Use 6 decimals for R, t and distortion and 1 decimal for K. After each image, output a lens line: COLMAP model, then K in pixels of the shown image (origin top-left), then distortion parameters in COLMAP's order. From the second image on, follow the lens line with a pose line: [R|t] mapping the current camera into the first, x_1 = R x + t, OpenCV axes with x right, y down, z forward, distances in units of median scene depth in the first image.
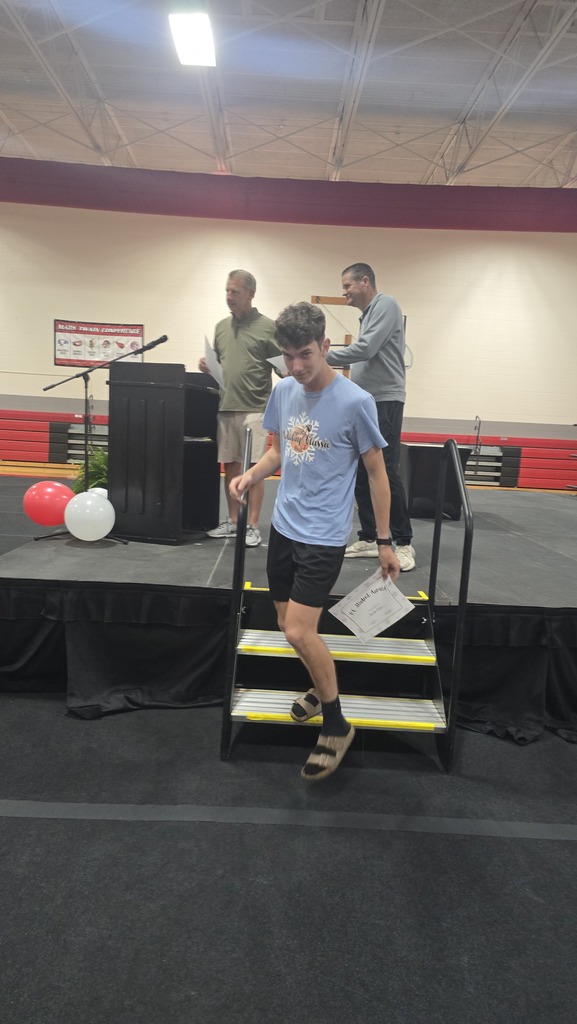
lens RADIAL K [[682.1, 0, 273.1], [0, 682.1, 519.3], [0, 0, 1]] dist [0.079136, -0.081263]
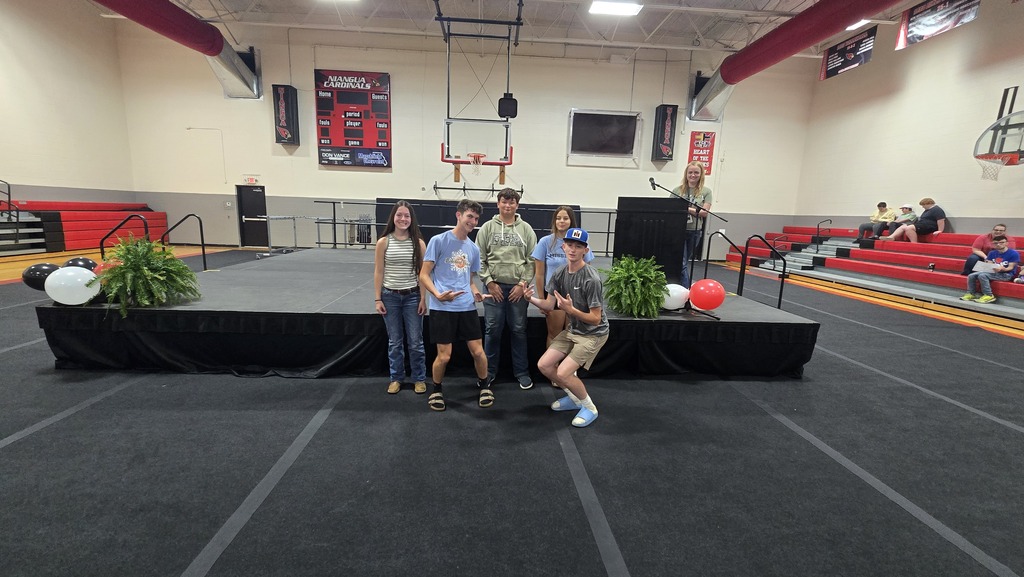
lens RADIAL K [[423.7, 0, 514.3], [0, 423.7, 285.0], [0, 0, 1]] dist [-0.009684, 0.003423]
pose [[-0.055153, -0.222698, 0.973326, -0.779813], [0.095785, 0.969134, 0.227166, -0.198307], [-0.993873, 0.105759, -0.032120, 0.953832]]
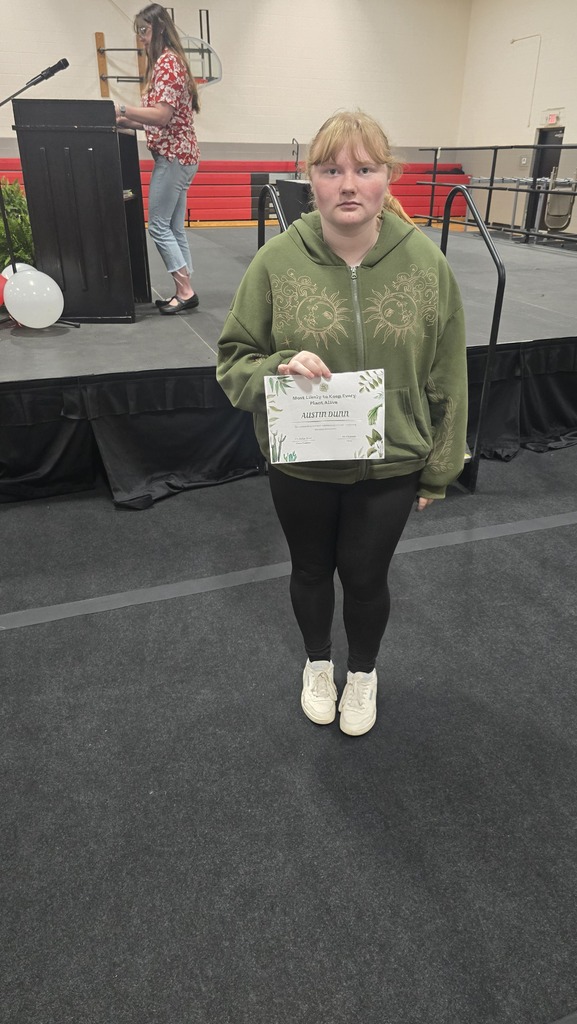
lens RADIAL K [[700.4, 0, 296.4], [0, 700.4, 514.2], [0, 0, 1]] dist [0.058351, -0.078595]
pose [[0.940727, -0.189520, 0.281275, -0.169591], [0.084670, 0.934284, 0.346329, -0.021034], [-0.328427, -0.301986, 0.894953, -0.002024]]
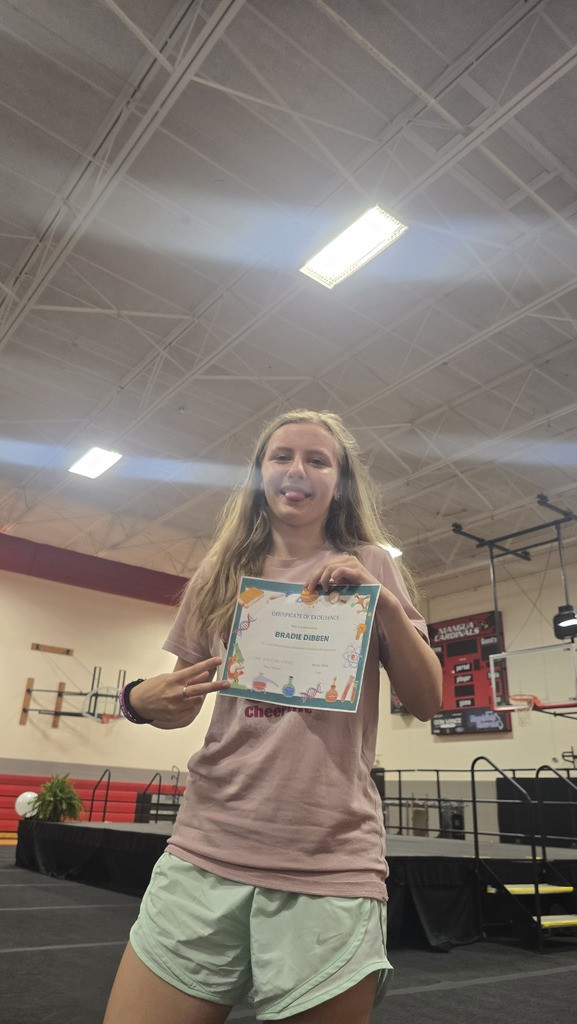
lens RADIAL K [[700.3, 0, 283.8], [0, 700.3, 507.2], [0, 0, 1]] dist [0.074247, -0.085056]
pose [[0.784991, 0.230822, 0.574900, -0.822210], [0.079547, 0.882759, -0.463043, 0.058845], [-0.614379, 0.409217, 0.674596, -0.117094]]
